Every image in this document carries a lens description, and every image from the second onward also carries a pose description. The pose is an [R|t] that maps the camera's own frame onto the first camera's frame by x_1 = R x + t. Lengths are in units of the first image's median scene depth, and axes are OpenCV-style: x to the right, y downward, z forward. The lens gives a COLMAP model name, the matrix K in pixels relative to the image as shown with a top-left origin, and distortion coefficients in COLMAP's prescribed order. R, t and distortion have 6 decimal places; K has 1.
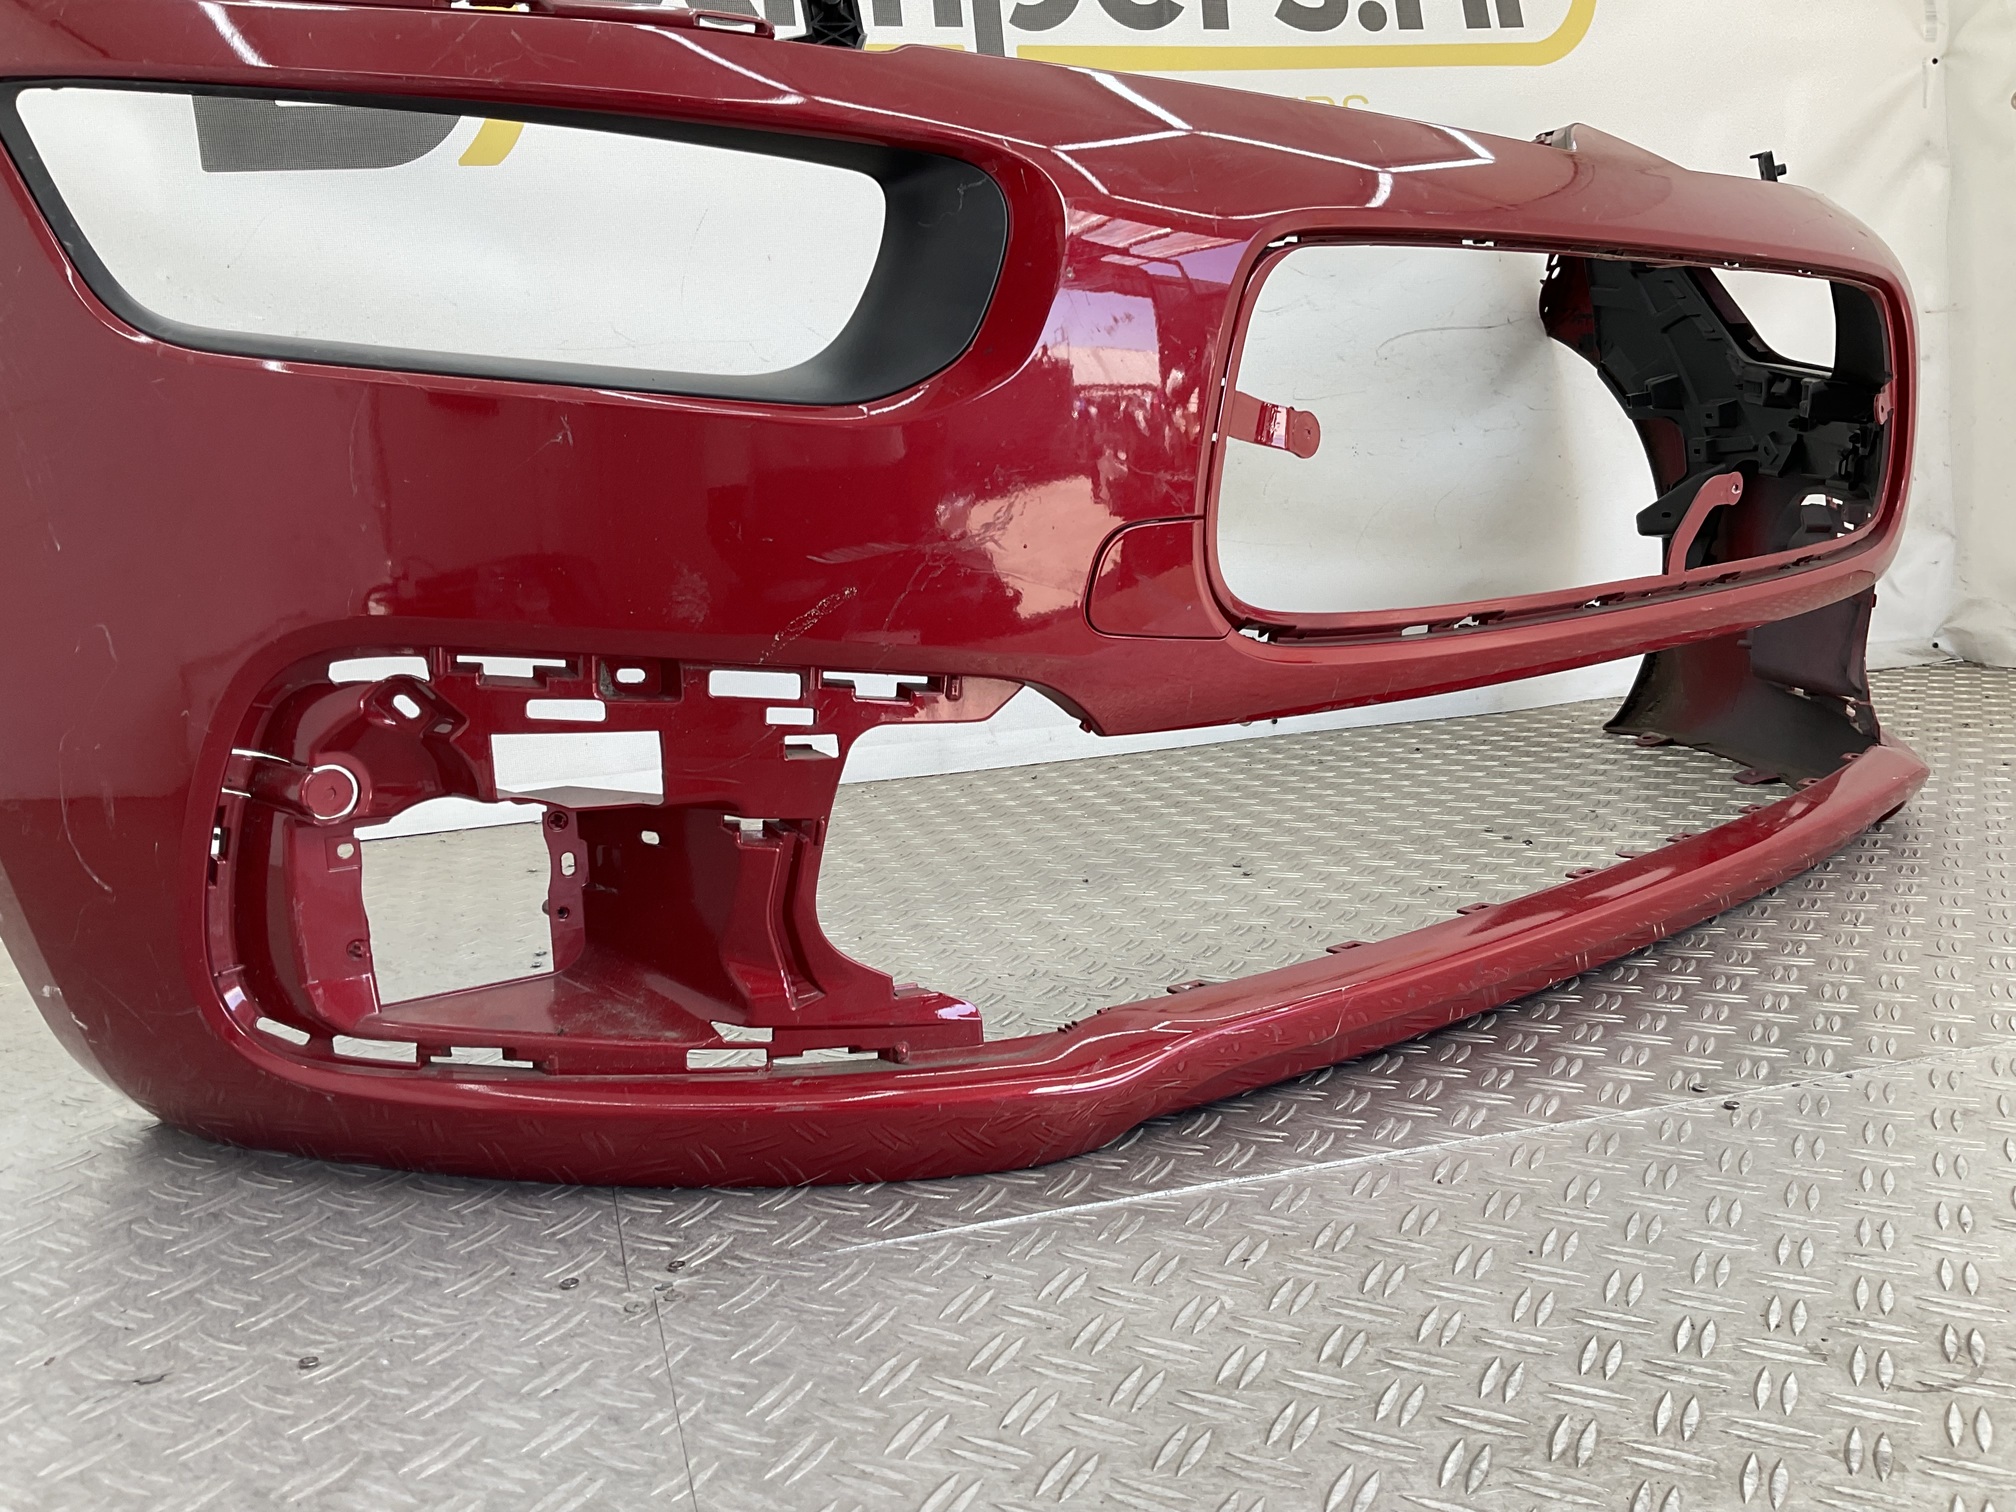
lens RADIAL K [[1678.8, 0, 1011.0], [0, 1678.8, 763.7], [0, 0, 1]] dist [0.066444, -0.124187]
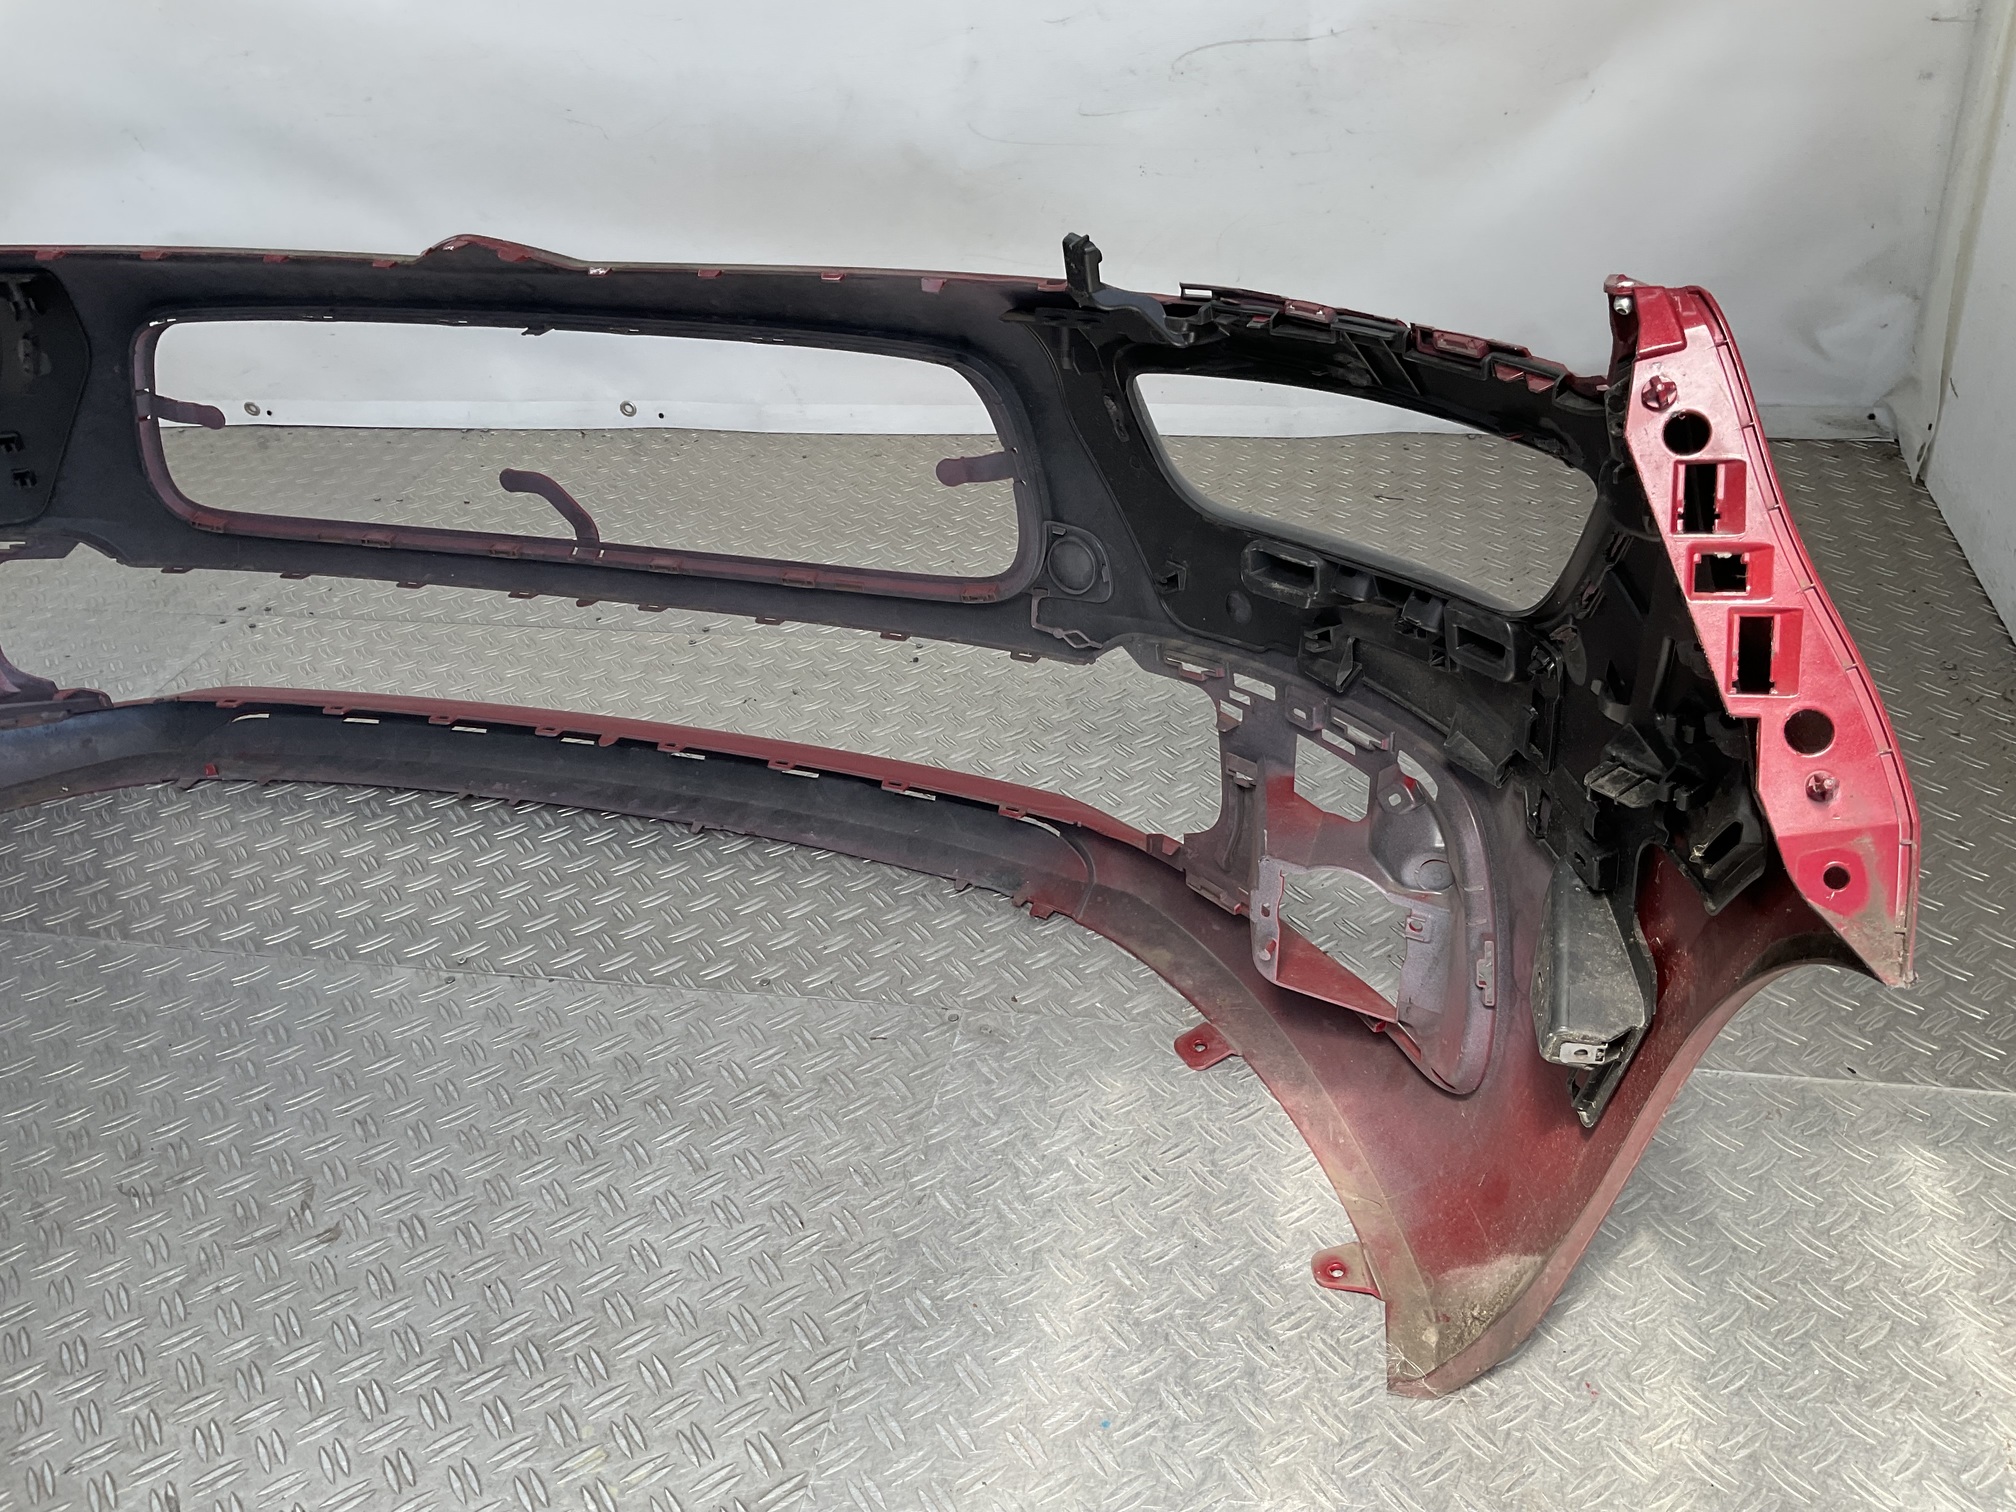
lens RADIAL K [[1678.8, 0, 1004.8], [0, 1678.8, 777.6], [0, 0, 1]] dist [0.066444, -0.124187]
pose [[0.881035, 0.256115, -0.397721, 1.559766], [-0.060468, 0.894834, 0.442285, -0.752504], [0.469170, -0.365620, 0.803867, 0.039174]]
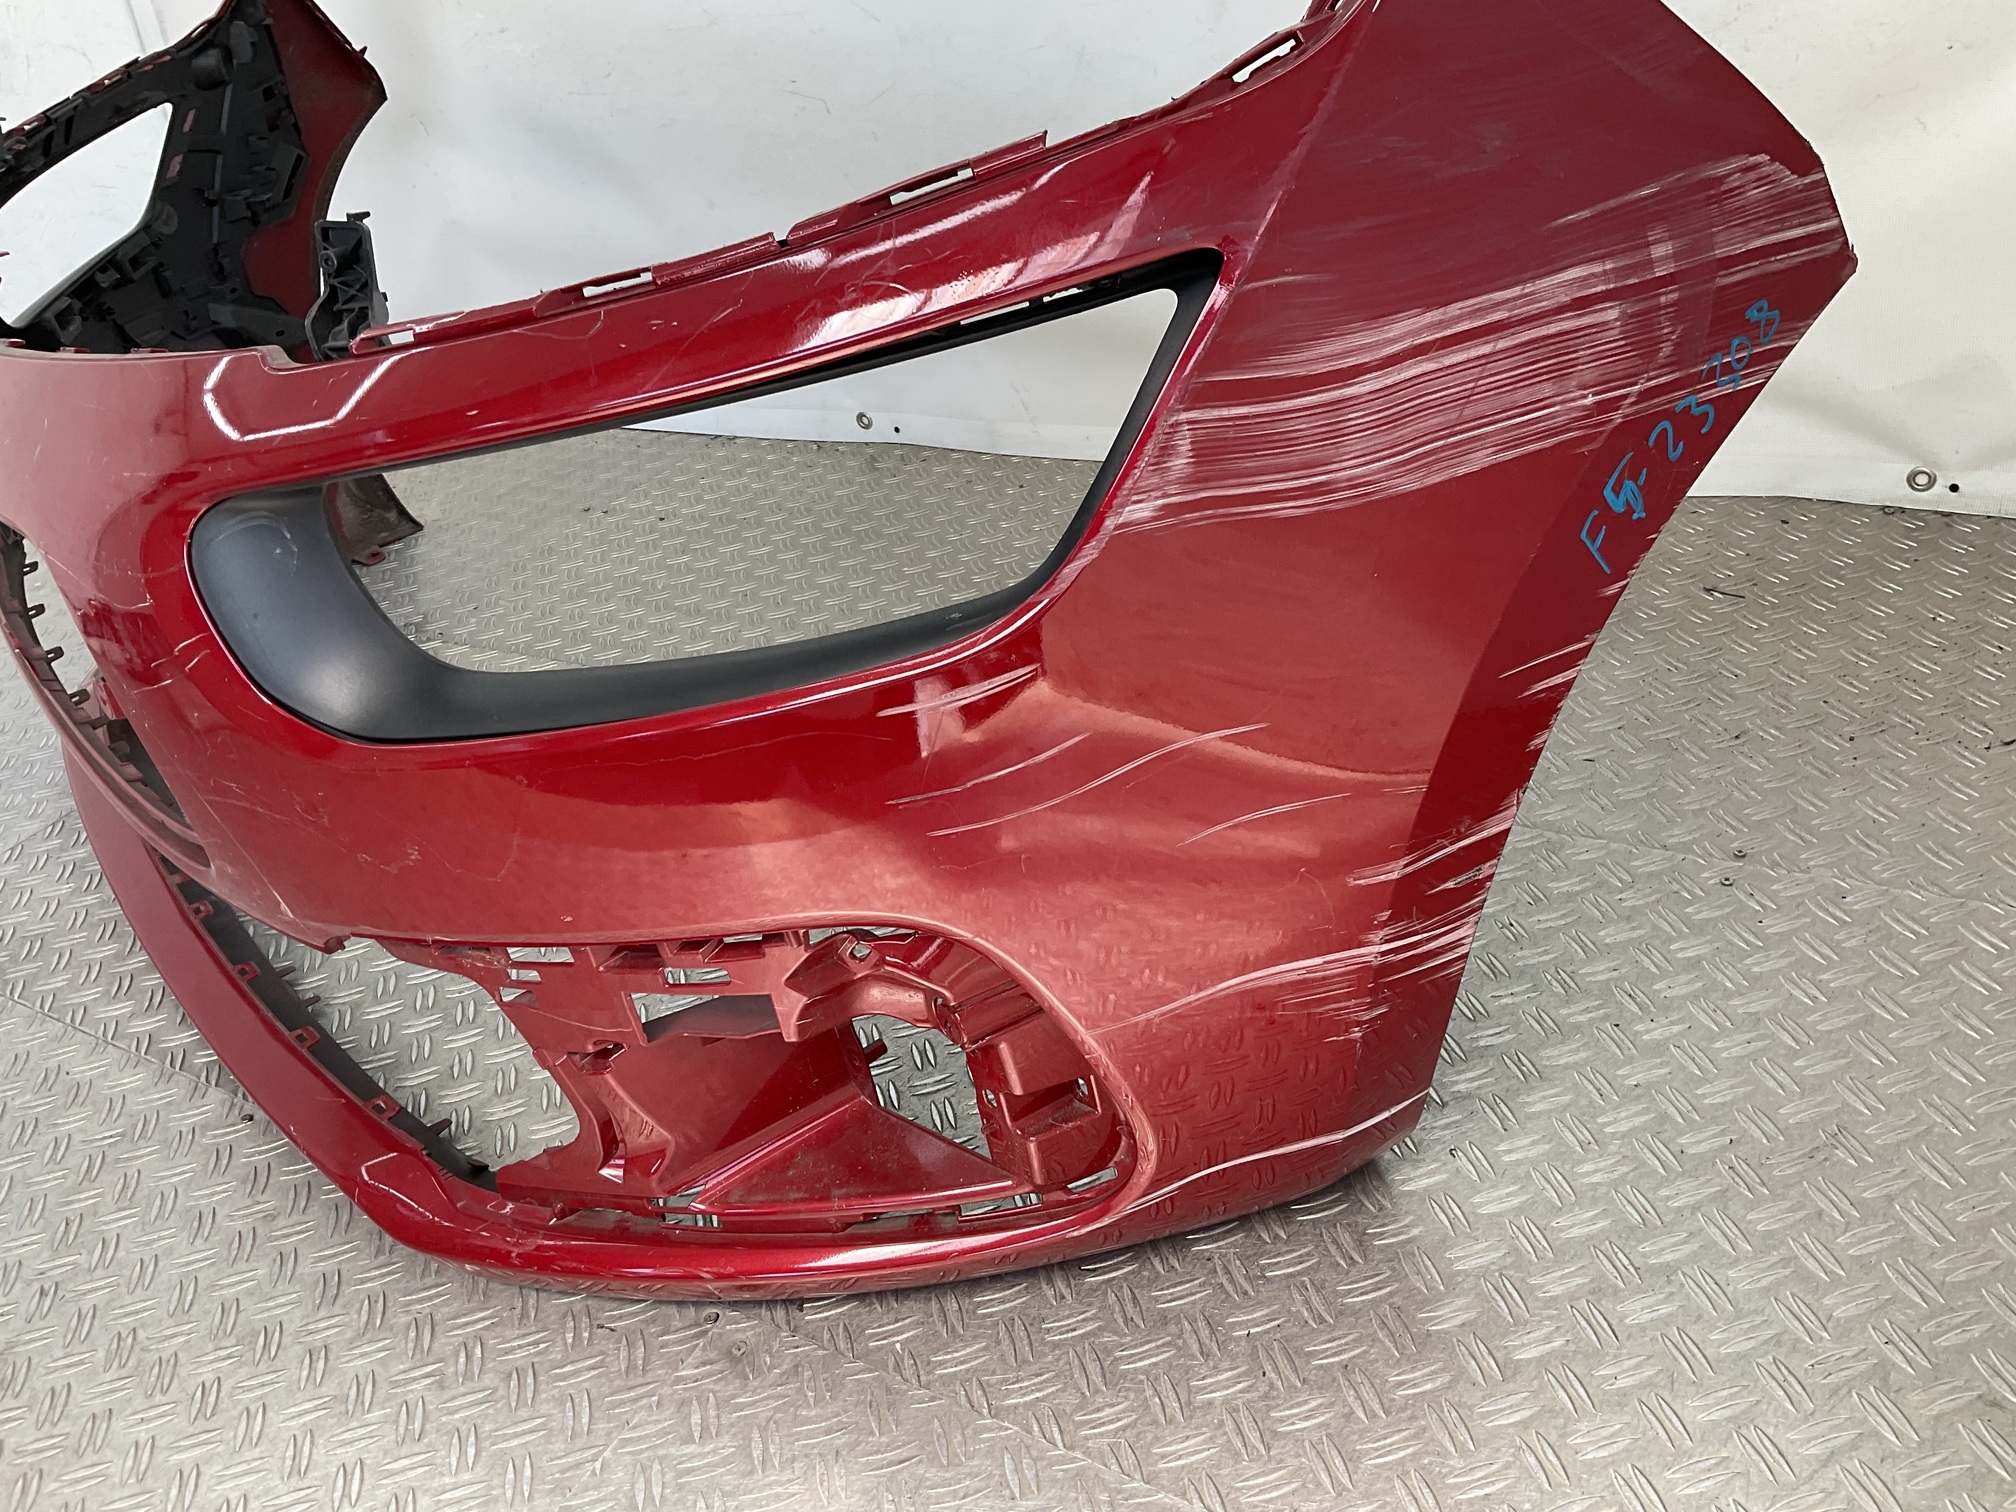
lens RADIAL K [[1678.8, 0, 981.9], [0, 1678.8, 756.2], [0, 0, 1]] dist [0.066444, -0.124187]
pose [[0.654185, 0.340436, -0.675385, 1.706856], [-0.000174, 0.893039, 0.449979, -0.698050], [0.756334, -0.294252, 0.584272, 0.790534]]
